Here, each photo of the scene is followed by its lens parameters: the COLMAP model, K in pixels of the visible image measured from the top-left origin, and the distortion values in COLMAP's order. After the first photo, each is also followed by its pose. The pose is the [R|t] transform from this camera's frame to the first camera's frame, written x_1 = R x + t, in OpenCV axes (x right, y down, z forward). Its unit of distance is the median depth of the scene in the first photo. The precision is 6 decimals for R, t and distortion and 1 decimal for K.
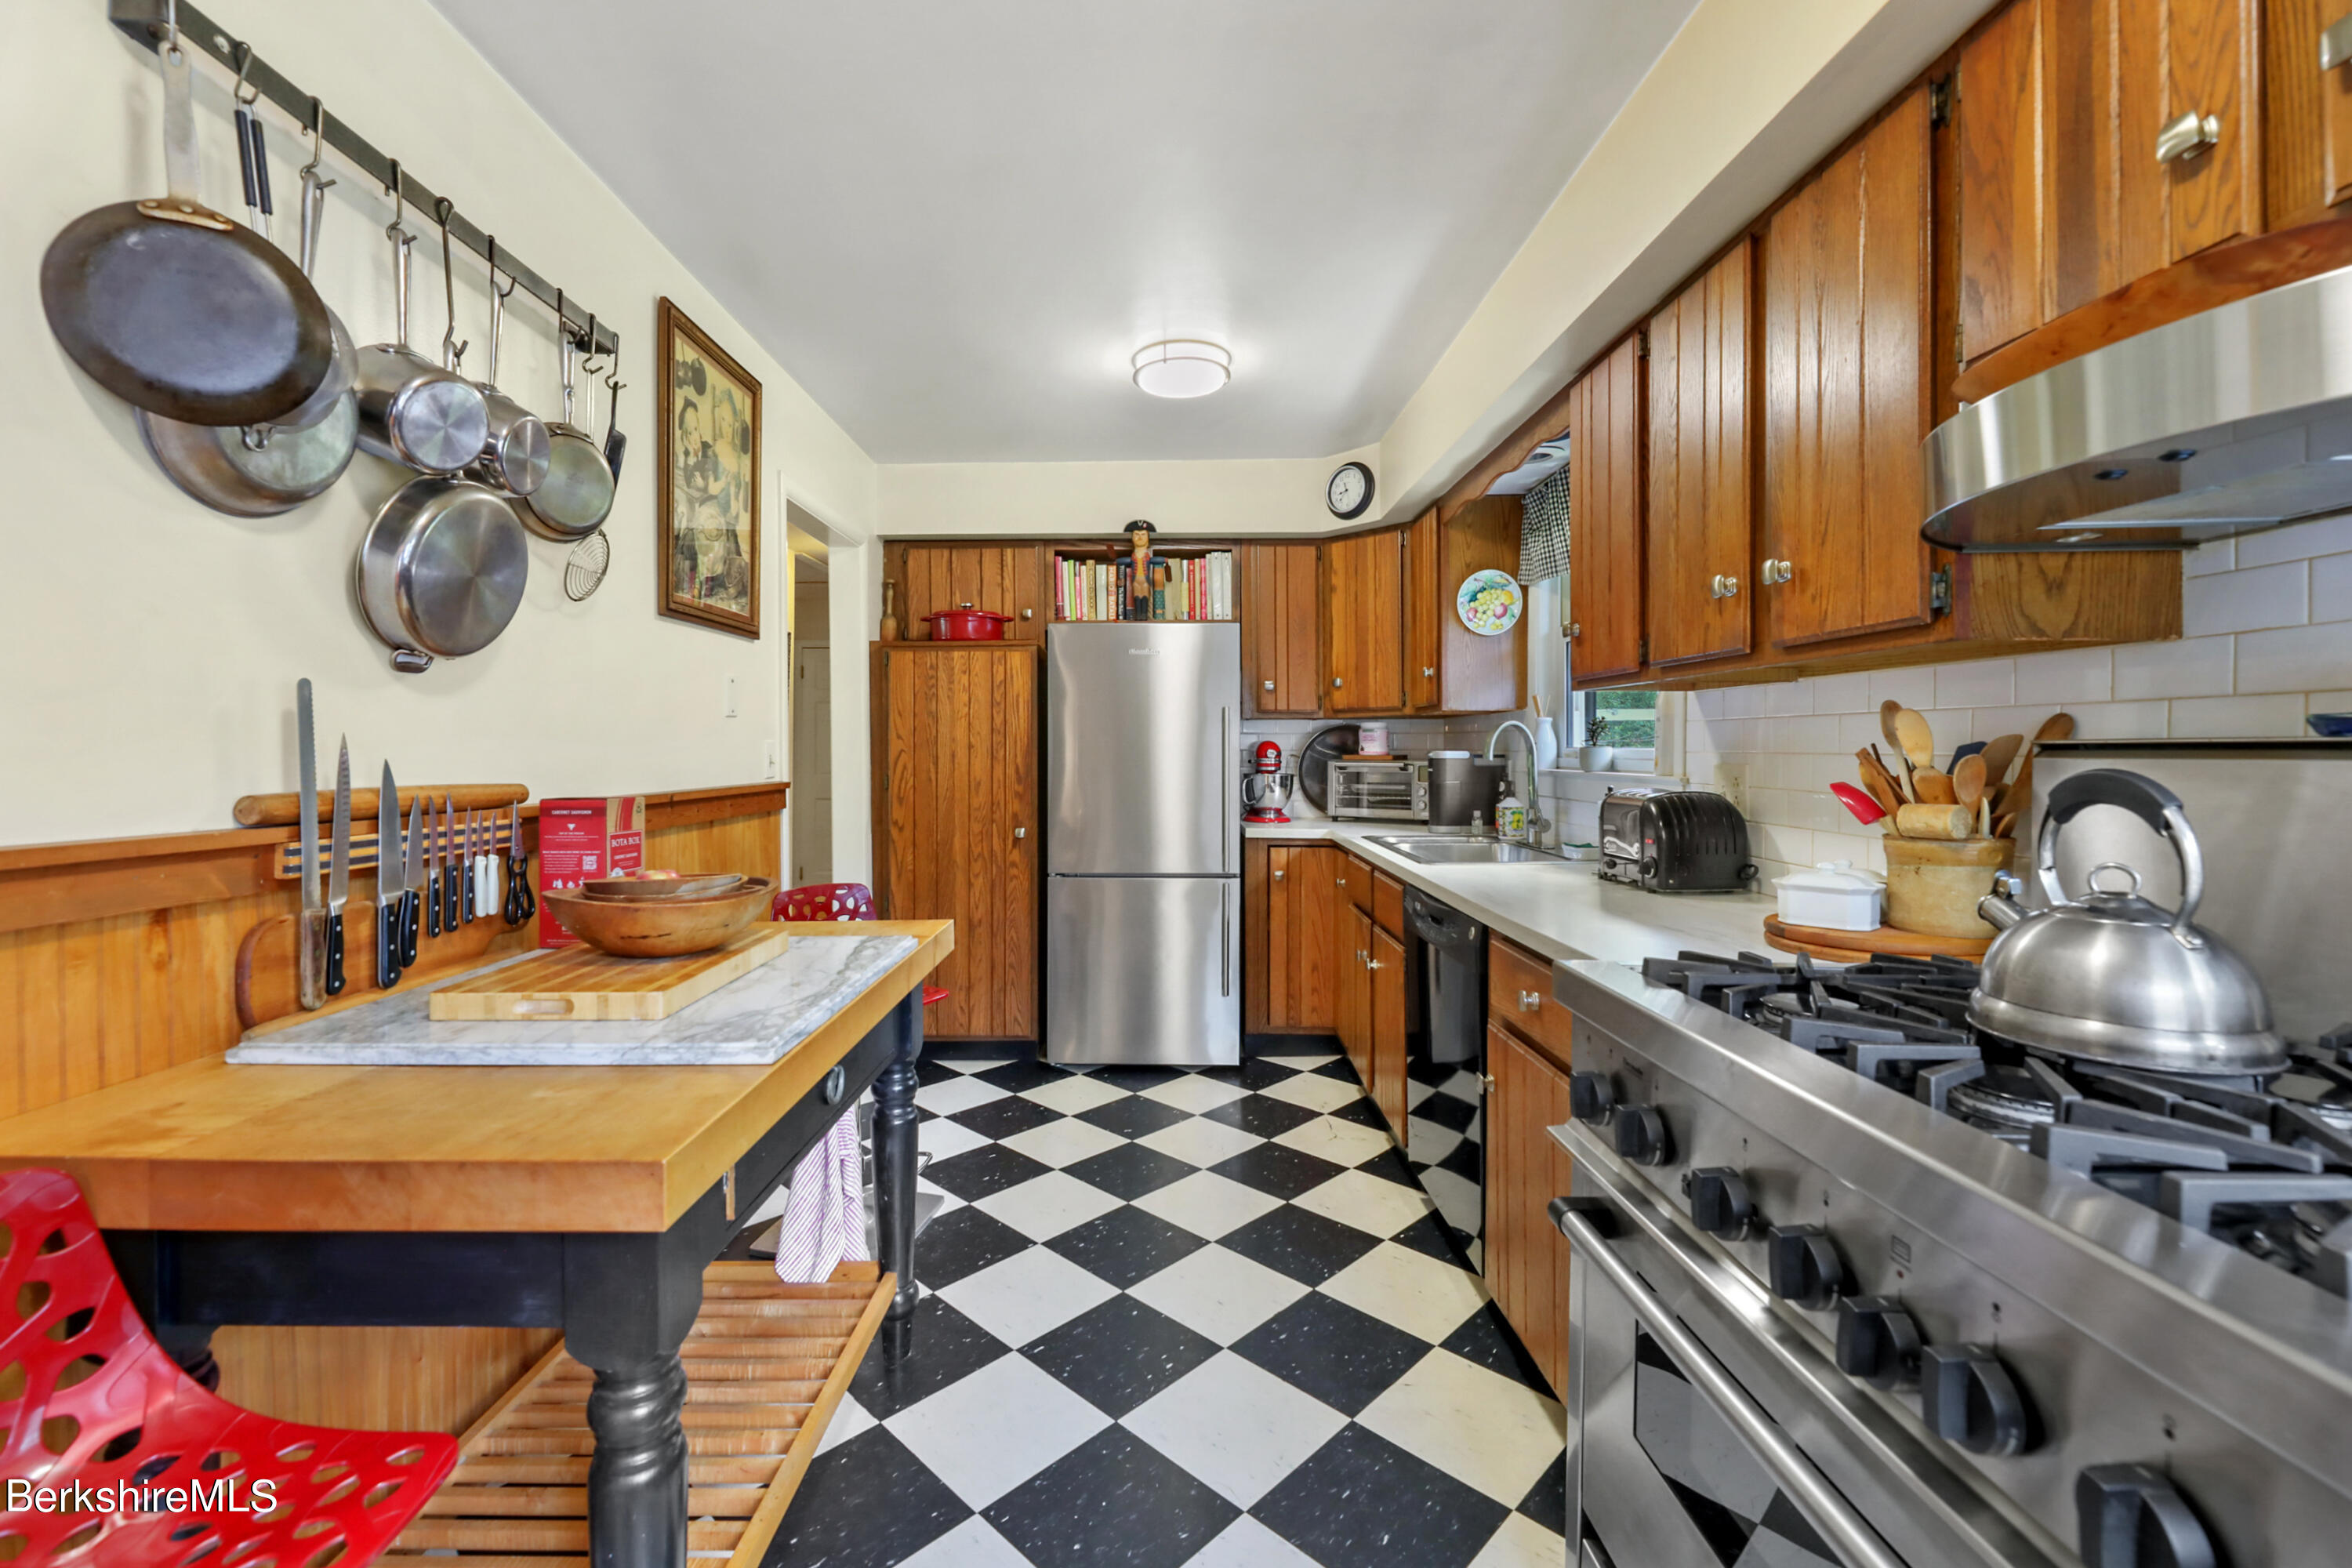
lens RADIAL K [[964.3, 0, 1178.7], [0, 964.3, 749.3], [0, 0, 1]] dist [0.007996, -0.004249]
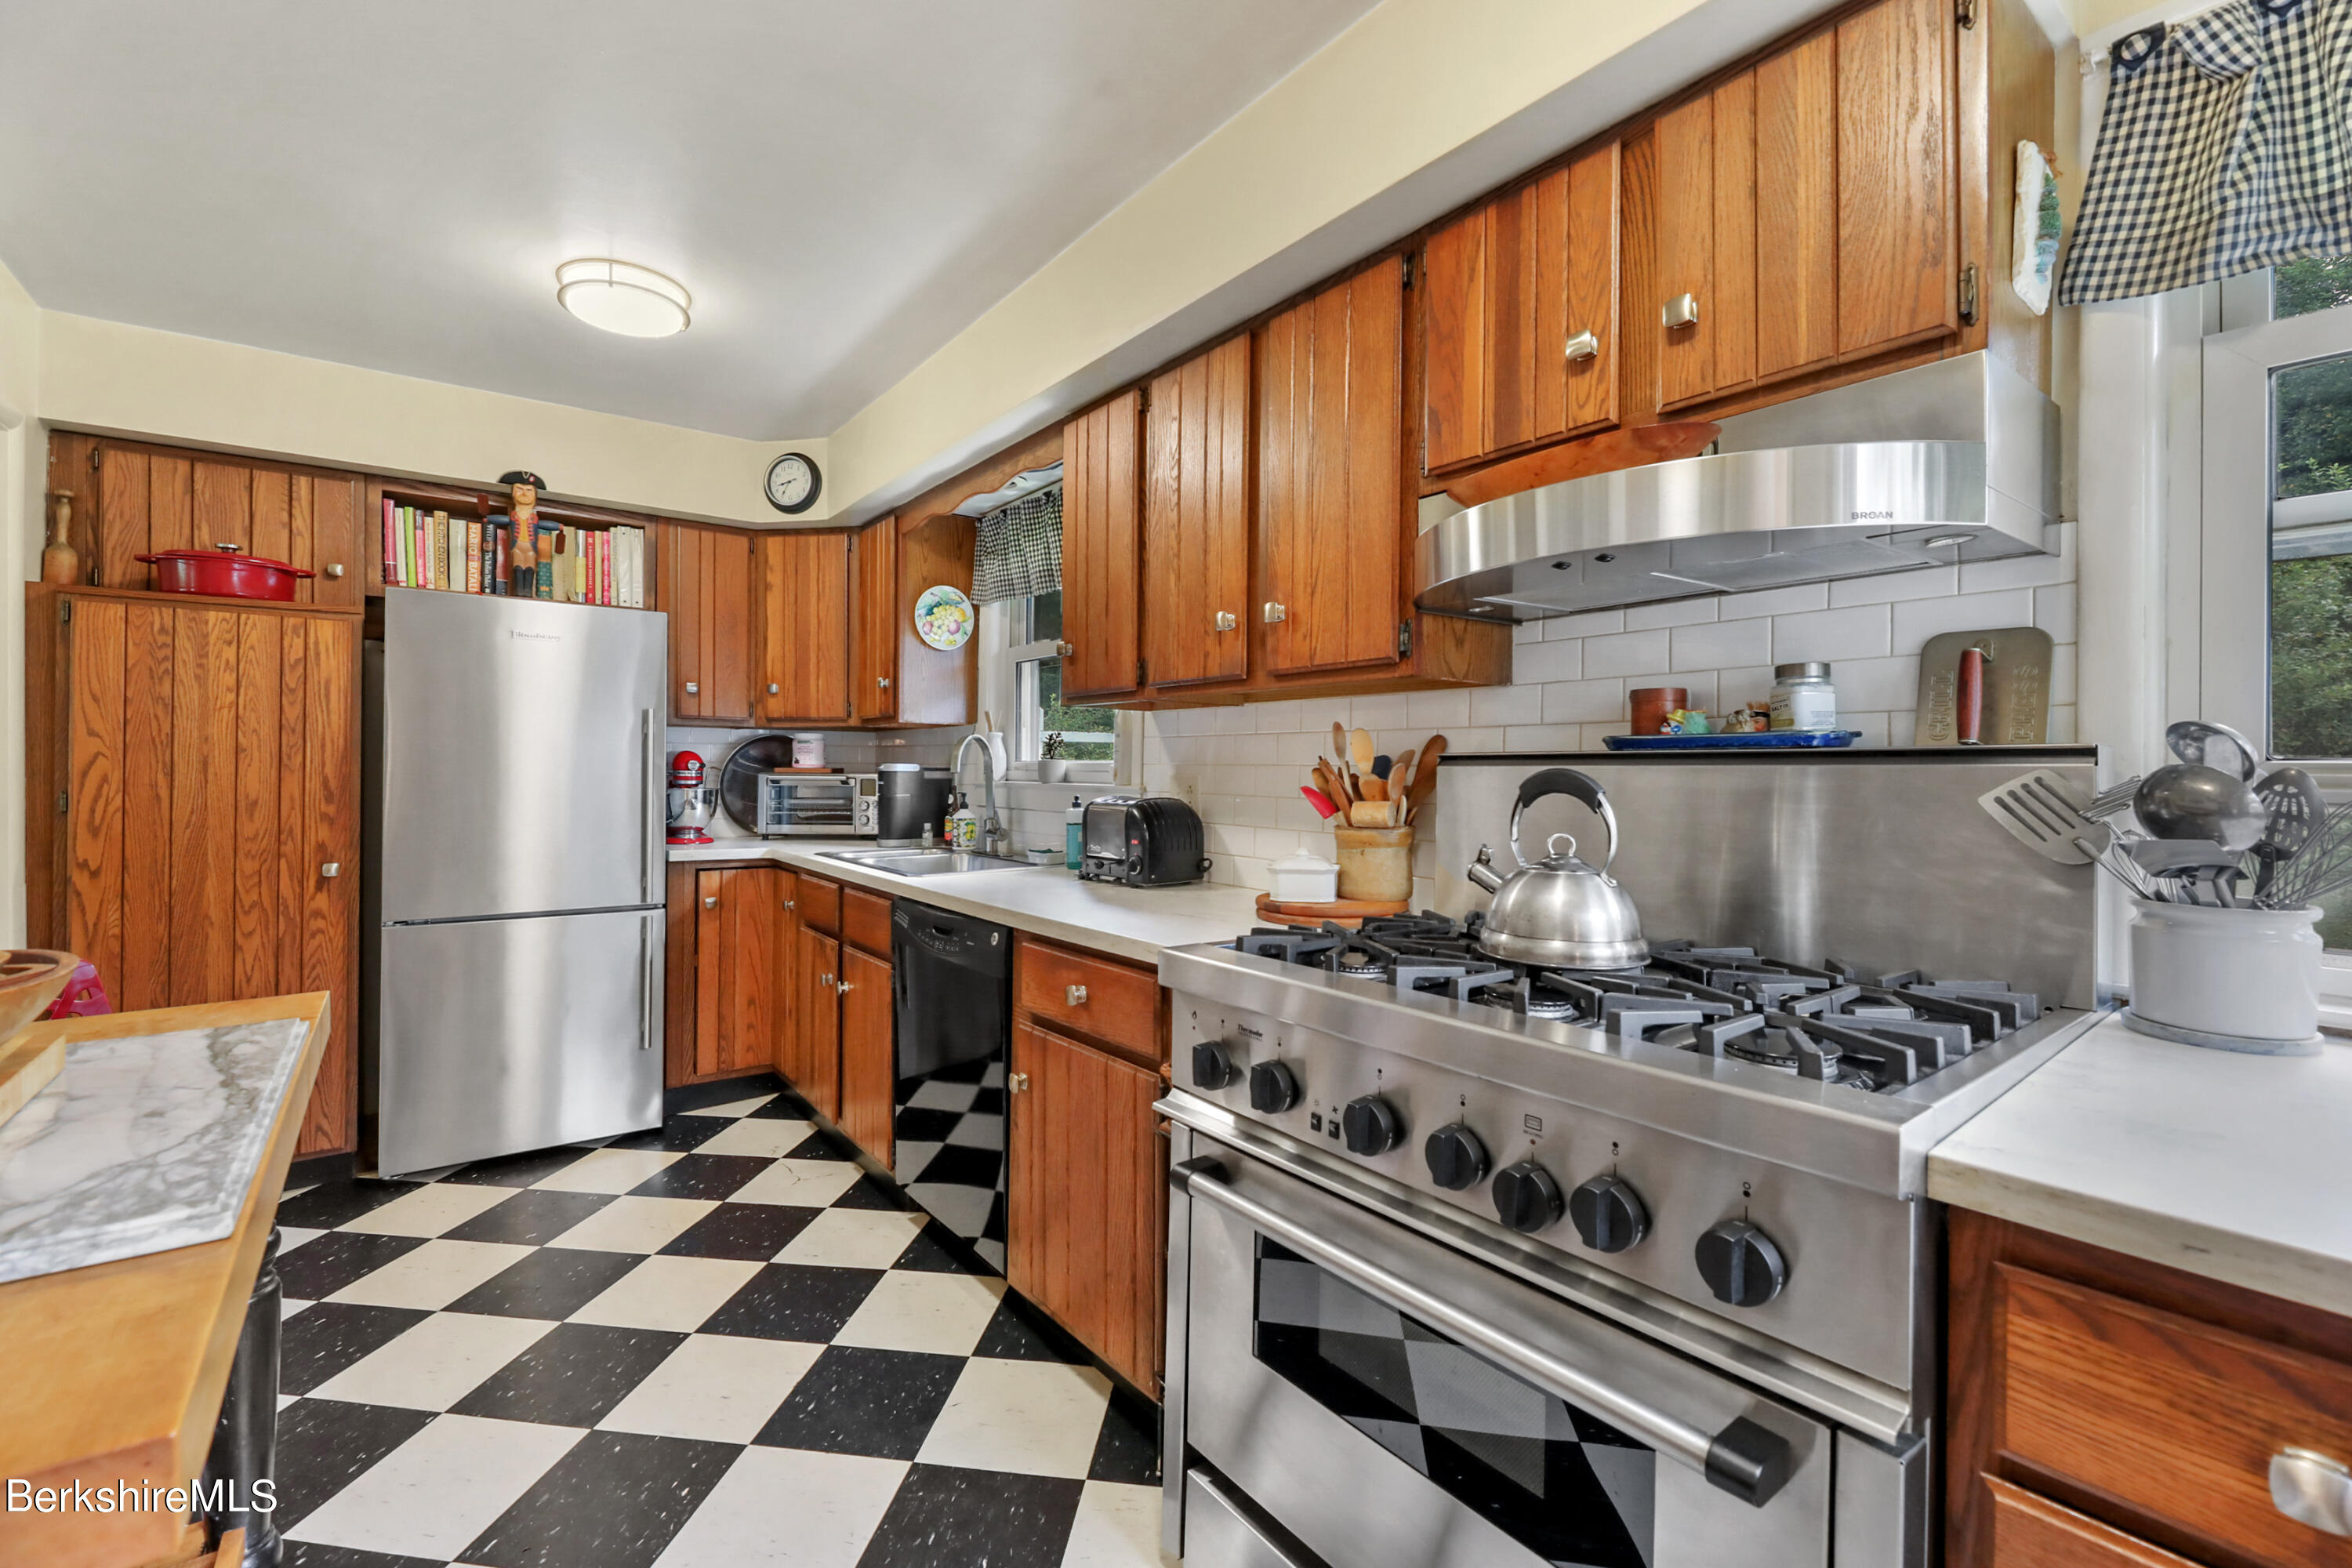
lens RADIAL K [[964.3, 0, 1153.5], [0, 964.3, 766.2], [0, 0, 1]] dist [0.007996, -0.004249]
pose [[0.808826, 0.009220, 0.587976, -0.121689], [-0.007916, 0.999957, -0.004791, 0.009234], [-0.587995, -0.000779, 0.808864, 0.060446]]
